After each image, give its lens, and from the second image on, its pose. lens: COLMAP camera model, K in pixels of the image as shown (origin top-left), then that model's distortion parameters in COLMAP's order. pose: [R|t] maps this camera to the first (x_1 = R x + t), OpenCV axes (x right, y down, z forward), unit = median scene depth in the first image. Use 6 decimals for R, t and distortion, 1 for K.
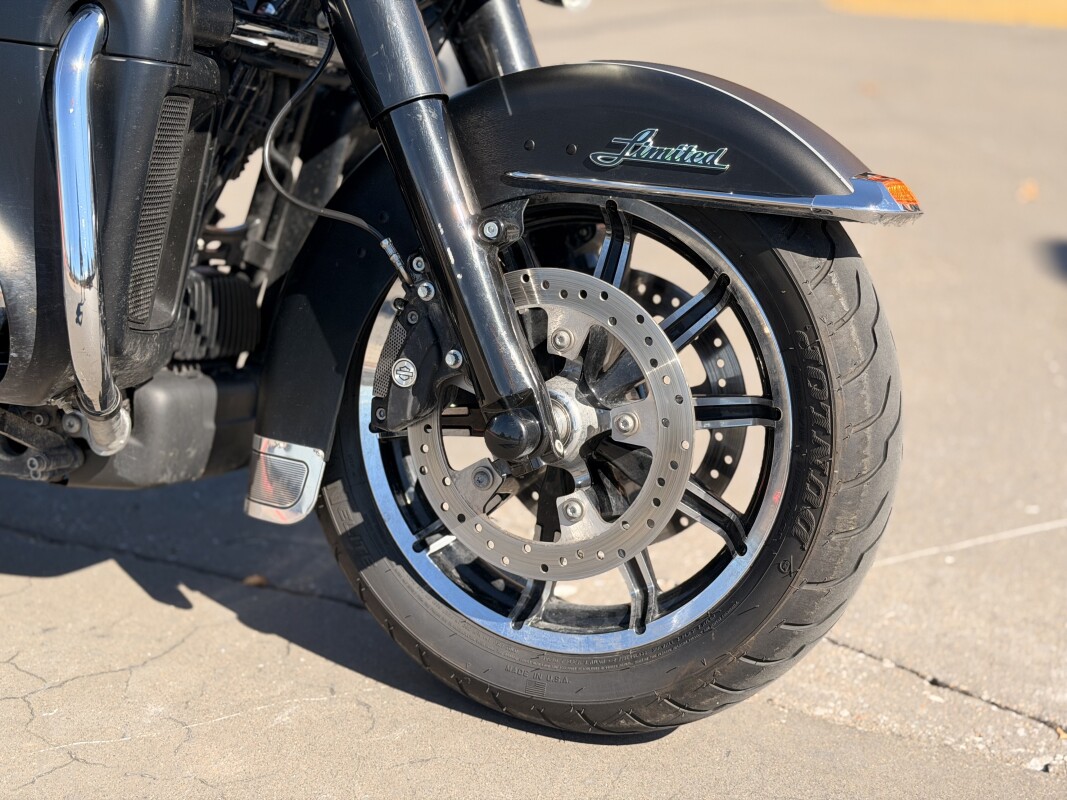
lens RADIAL K [[1545.2, 0, 566.9], [0, 1545.2, 396.6], [0, 0, 1]] dist [0.115064, -0.053112]
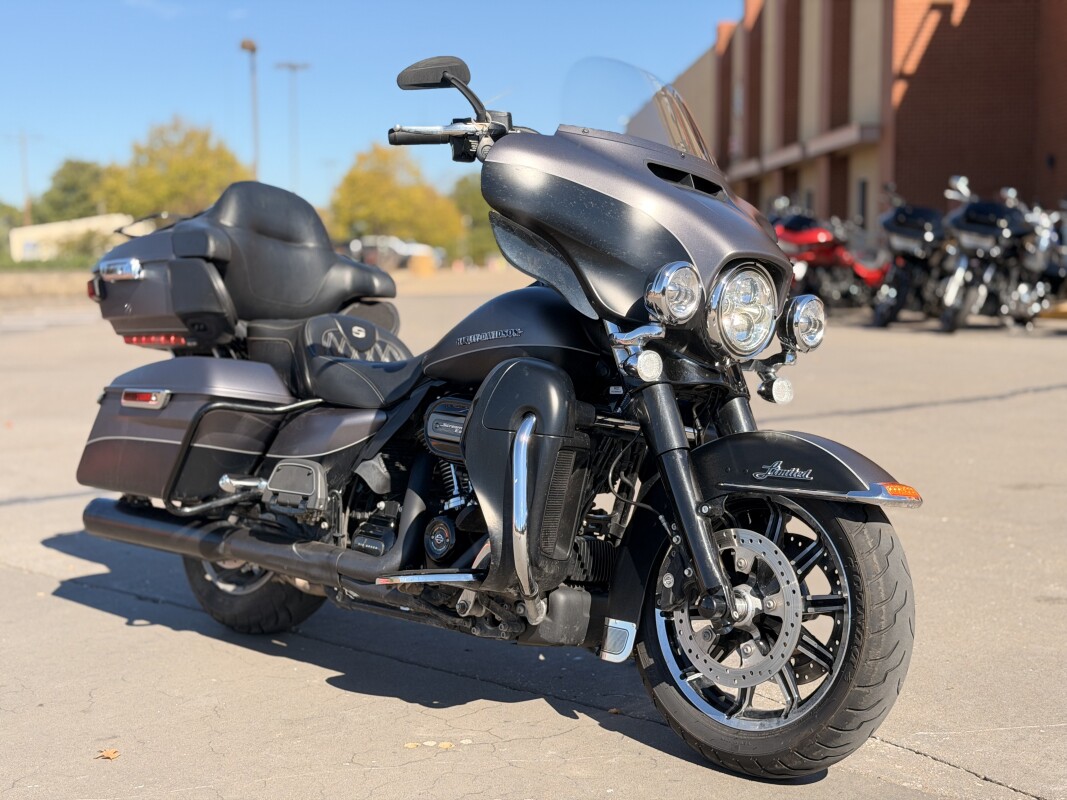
lens RADIAL K [[1545.2, 0, 566.9], [0, 1545.2, 396.6], [0, 0, 1]] dist [0.115064, -0.053112]
pose [[0.946580, -0.028073, -0.321243, 0.421519], [-0.046334, 0.974026, -0.221647, 0.202674], [0.319122, 0.224691, 0.920693, -0.959864]]
